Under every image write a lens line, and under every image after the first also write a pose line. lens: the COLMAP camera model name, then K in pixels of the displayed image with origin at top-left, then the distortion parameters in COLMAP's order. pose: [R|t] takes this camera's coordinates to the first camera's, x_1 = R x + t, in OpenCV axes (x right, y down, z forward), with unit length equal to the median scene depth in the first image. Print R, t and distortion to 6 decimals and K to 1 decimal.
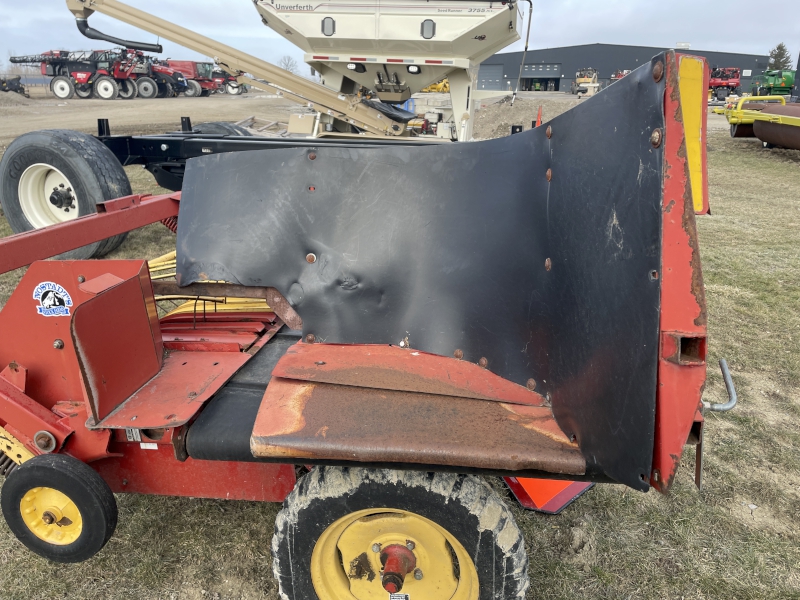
lens RADIAL K [[600.6, 0, 398.9], [0, 600.6, 296.4], [0, 0, 1]] dist [0.086351, -0.106505]
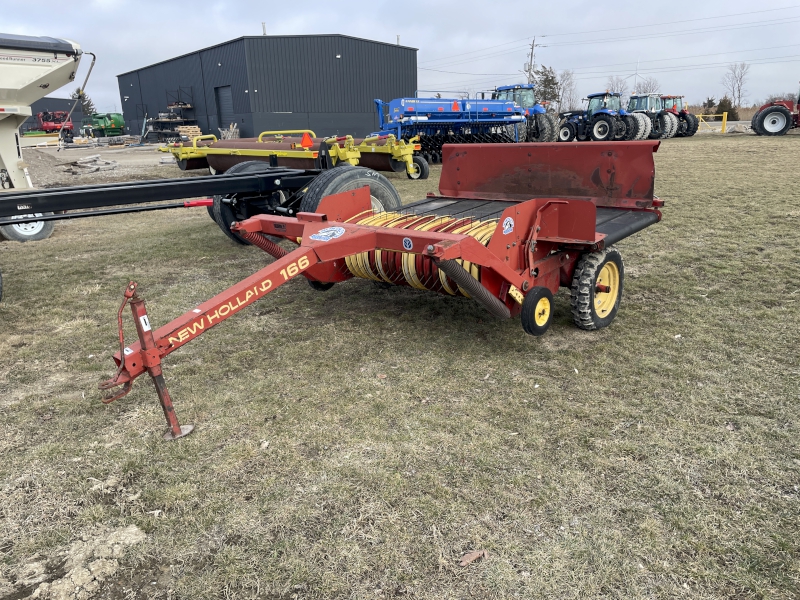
lens RADIAL K [[600.6, 0, 406.9], [0, 600.6, 299.9], [0, 0, 1]] dist [0.086351, -0.106505]
pose [[0.531699, -0.257010, 0.806996, -0.436822], [0.303328, 0.947424, 0.101882, -0.012350], [-0.790752, 0.190614, 0.581703, 0.009134]]
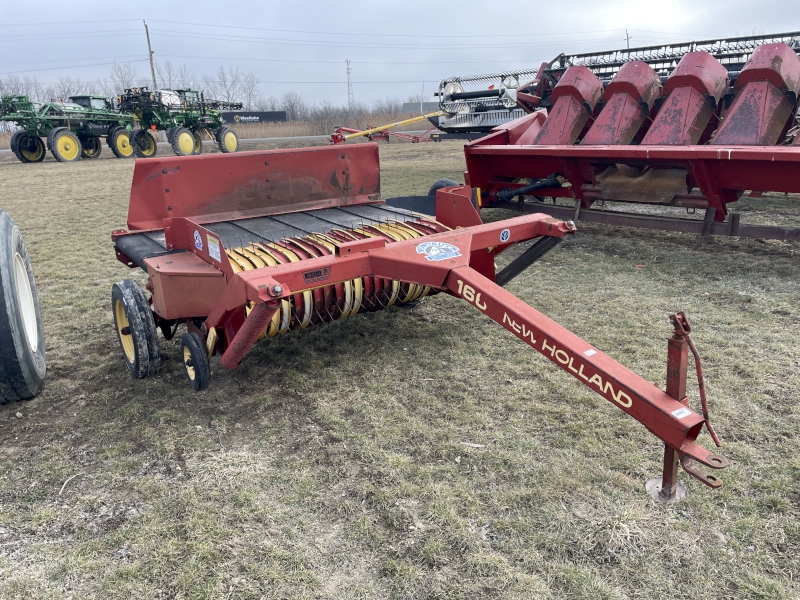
lens RADIAL K [[601.6, 0, 399.7], [0, 601.6, 304.1], [0, 0, 1]] dist [0.071231, -0.002305]
pose [[-0.715807, -0.187826, 0.672564, -0.345616], [0.255388, 0.826006, 0.502485, -0.163517], [-0.649921, 0.531447, -0.543292, 0.444286]]
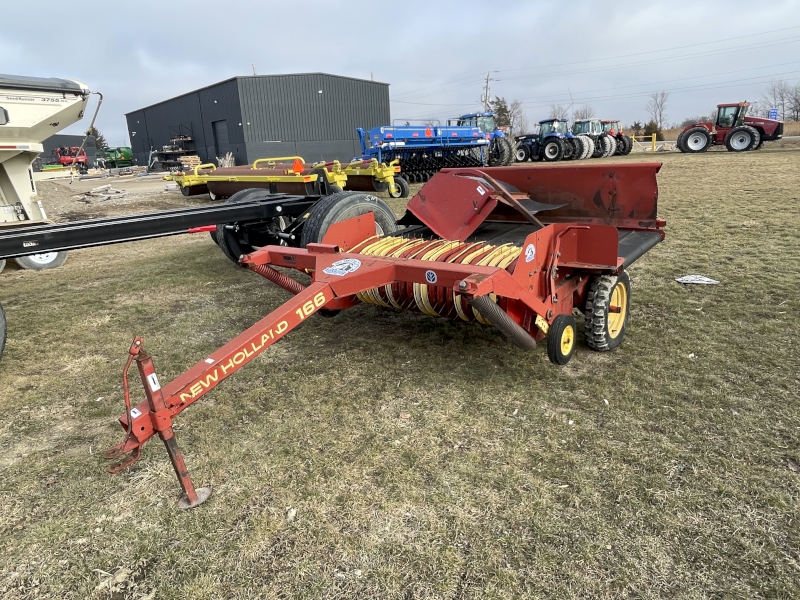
lens RADIAL K [[526.6, 0, 402.5], [0, 526.6, 296.0], [0, 0, 1]] dist [-0.001510, -0.002859]
pose [[0.495566, -0.266426, 0.826699, -0.396068], [0.331624, 0.937727, 0.103416, -0.032305], [-0.802770, 0.222904, 0.553058, 0.059846]]
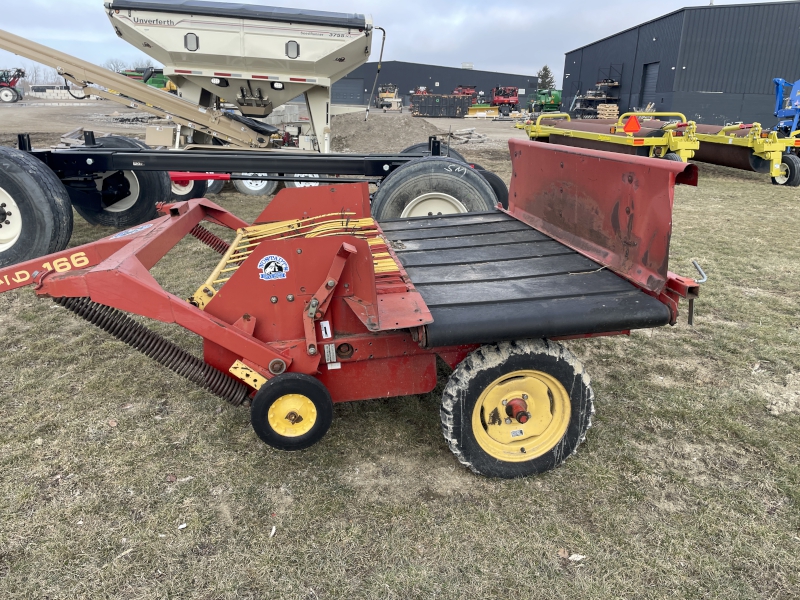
lens RADIAL K [[600.6, 0, 405.6], [0, 600.6, 298.0], [0, 0, 1]] dist [0.086351, -0.106505]
pose [[0.950065, -0.081971, 0.301095, -0.117344], [0.086398, 0.996260, -0.001392, 0.017491], [-0.299854, 0.027337, 0.953593, -0.073919]]
